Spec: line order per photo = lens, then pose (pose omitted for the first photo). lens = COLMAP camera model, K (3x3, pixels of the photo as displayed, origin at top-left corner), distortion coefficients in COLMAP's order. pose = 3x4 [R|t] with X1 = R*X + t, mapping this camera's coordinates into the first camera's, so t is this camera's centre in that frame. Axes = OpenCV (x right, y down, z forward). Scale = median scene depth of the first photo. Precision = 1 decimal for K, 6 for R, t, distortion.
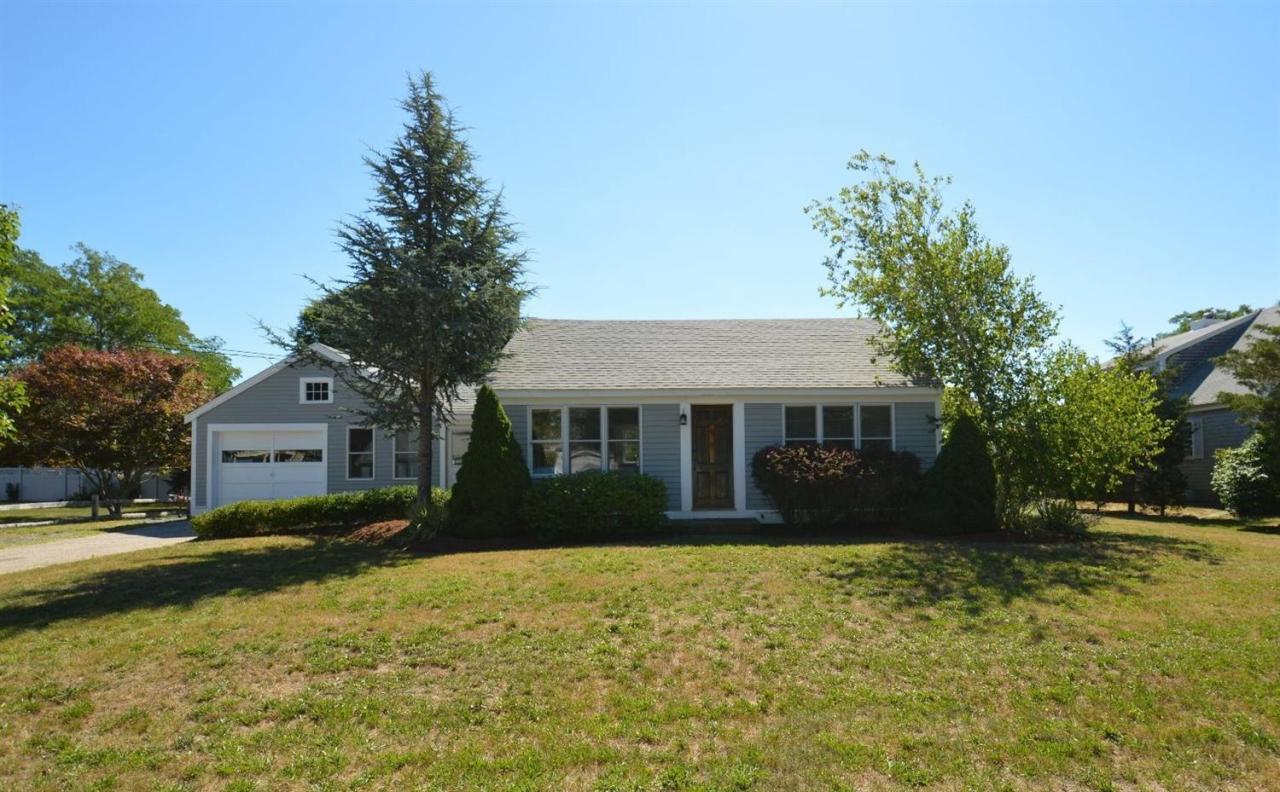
lens RADIAL K [[1006.6, 0, 639.9], [0, 1006.6, 398.8], [0, 0, 1]] dist [-0.000546, -0.001444]
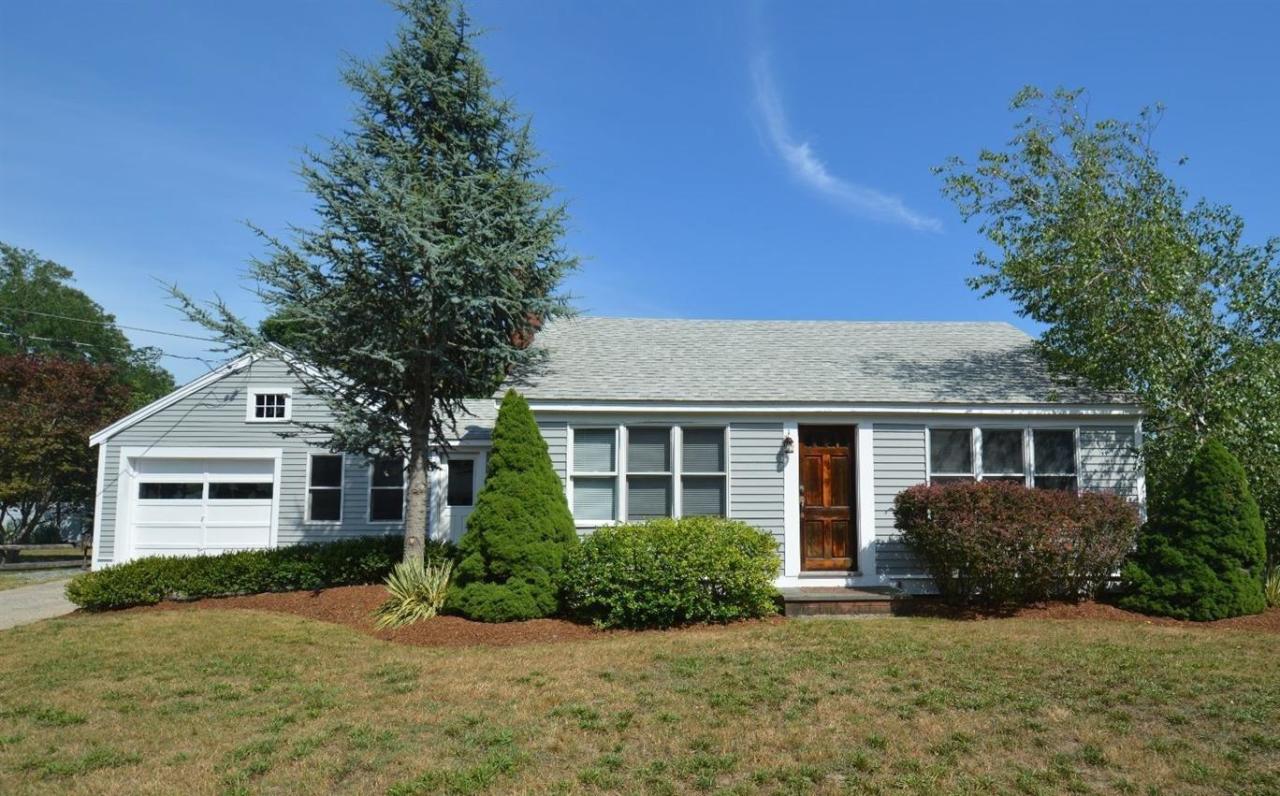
lens RADIAL K [[966.5, 0, 640.0], [0, 966.5, 398.0], [0, 0, 1]] dist [-0.002246, 0.082211]
pose [[0.999348, 0.015262, 0.032727, -0.071439], [-0.013743, 0.998840, -0.046151, 0.017354], [-0.033393, 0.045672, 0.998398, 0.280478]]
